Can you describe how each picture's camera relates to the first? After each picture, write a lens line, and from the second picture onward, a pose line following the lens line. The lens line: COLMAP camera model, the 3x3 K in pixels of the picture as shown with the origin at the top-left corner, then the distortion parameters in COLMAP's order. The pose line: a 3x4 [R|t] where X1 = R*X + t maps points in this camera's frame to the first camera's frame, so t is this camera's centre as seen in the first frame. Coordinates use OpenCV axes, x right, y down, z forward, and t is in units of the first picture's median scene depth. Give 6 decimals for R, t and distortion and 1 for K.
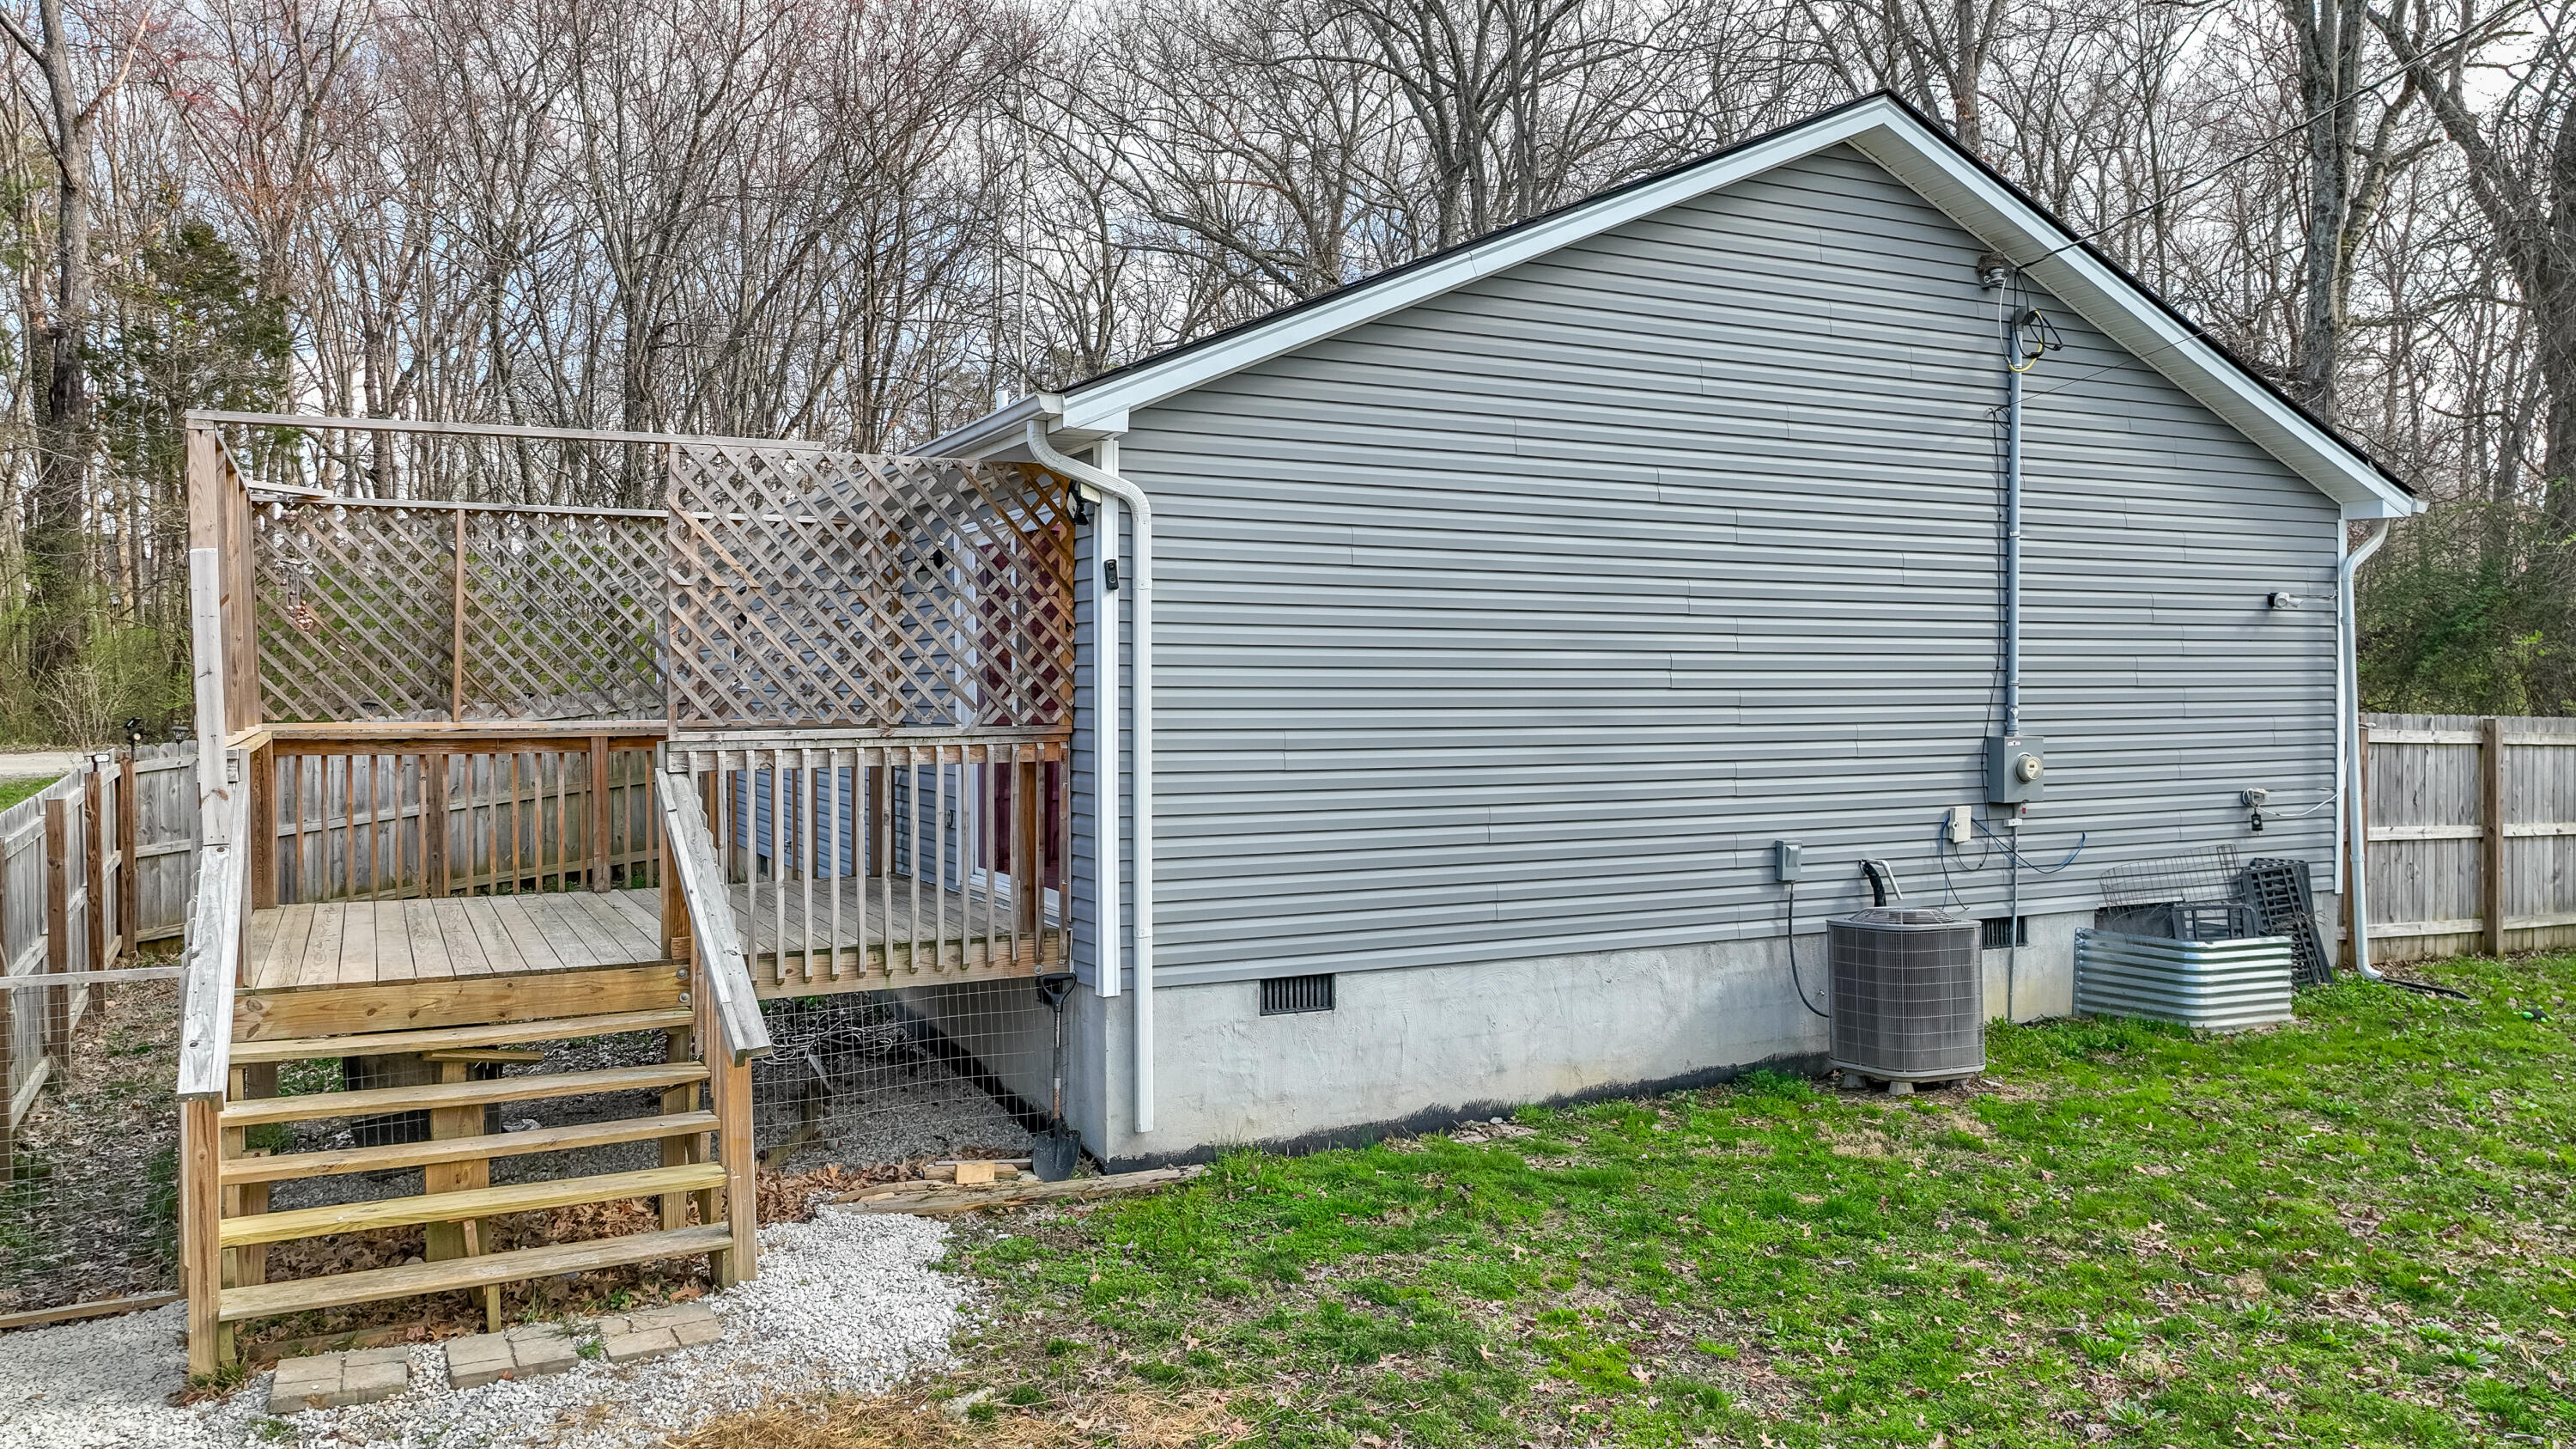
lens RADIAL K [[1866.3, 0, 1283.0], [0, 1866.3, 724.6], [0, 0, 1]] dist [0.008550, 0.004908]
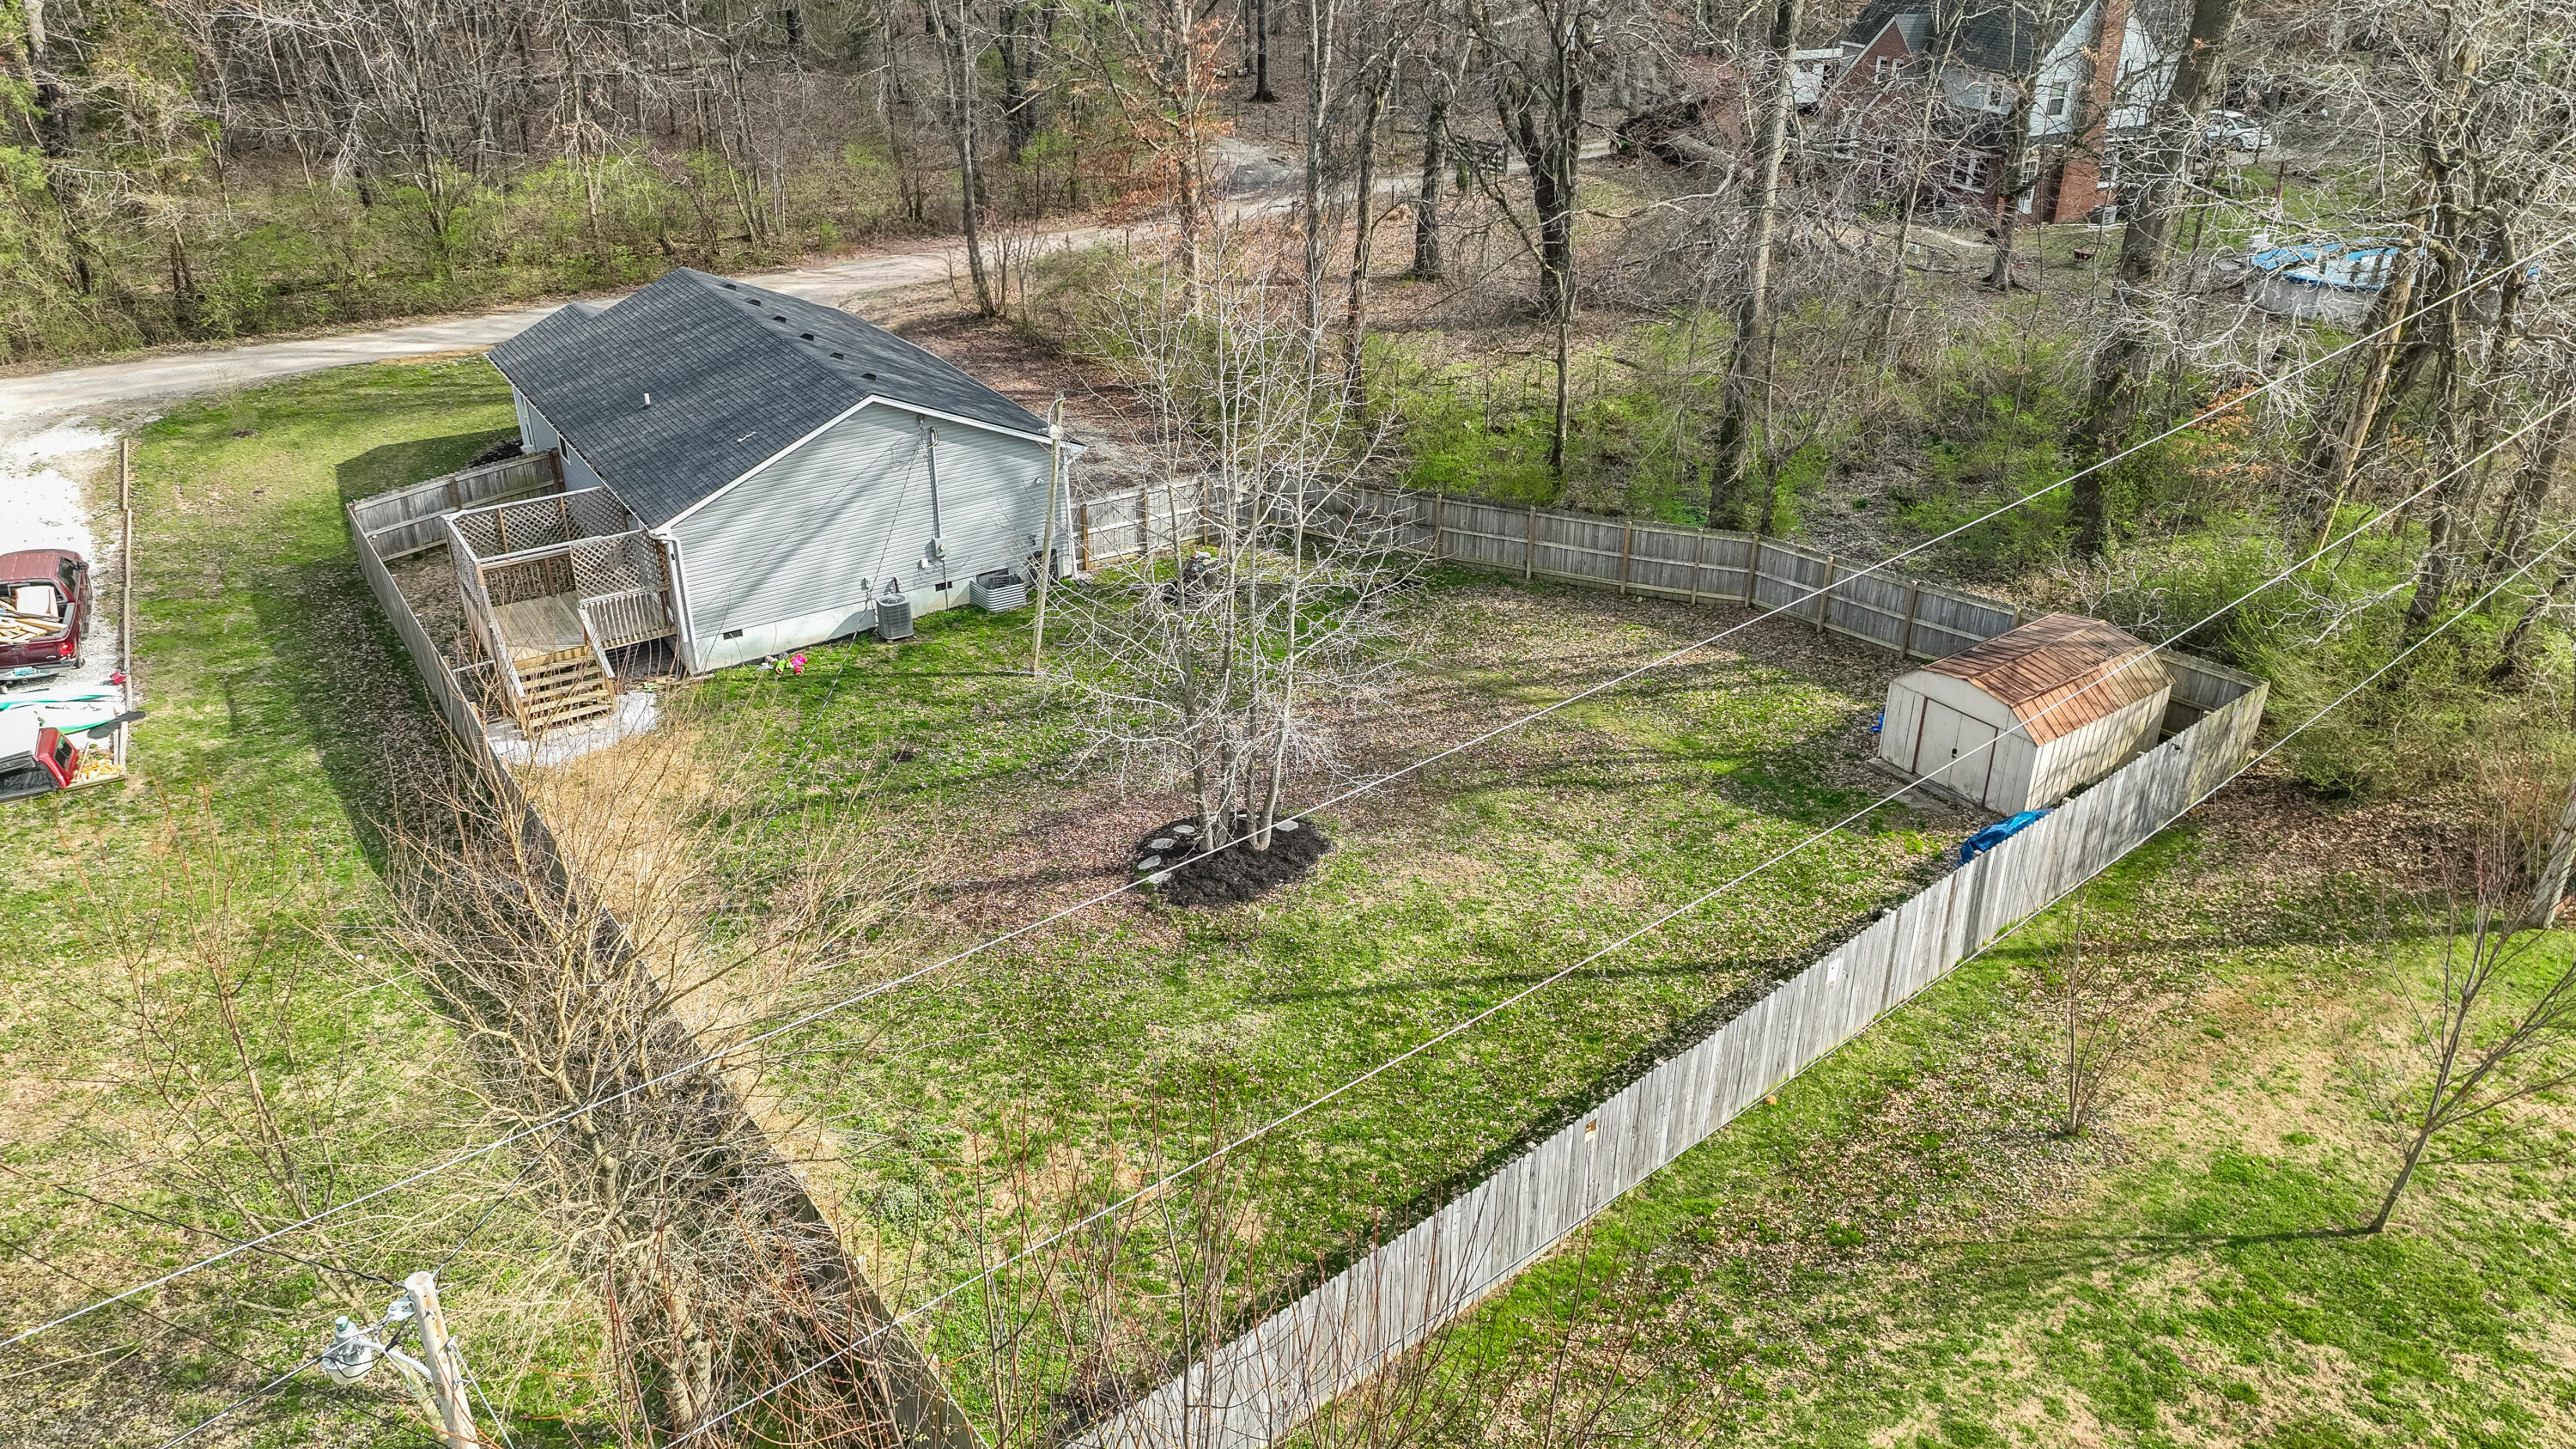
lens RADIAL K [[1866.3, 0, 1293.8], [0, 1866.3, 723.9], [0, 0, 1]] dist [0.008550, 0.004908]
pose [[0.994477, -0.044348, 0.095128, 0.901189], [-0.001390, 0.900703, 0.434432, -1.589888], [-0.104949, -0.432165, 0.895667, -3.190193]]
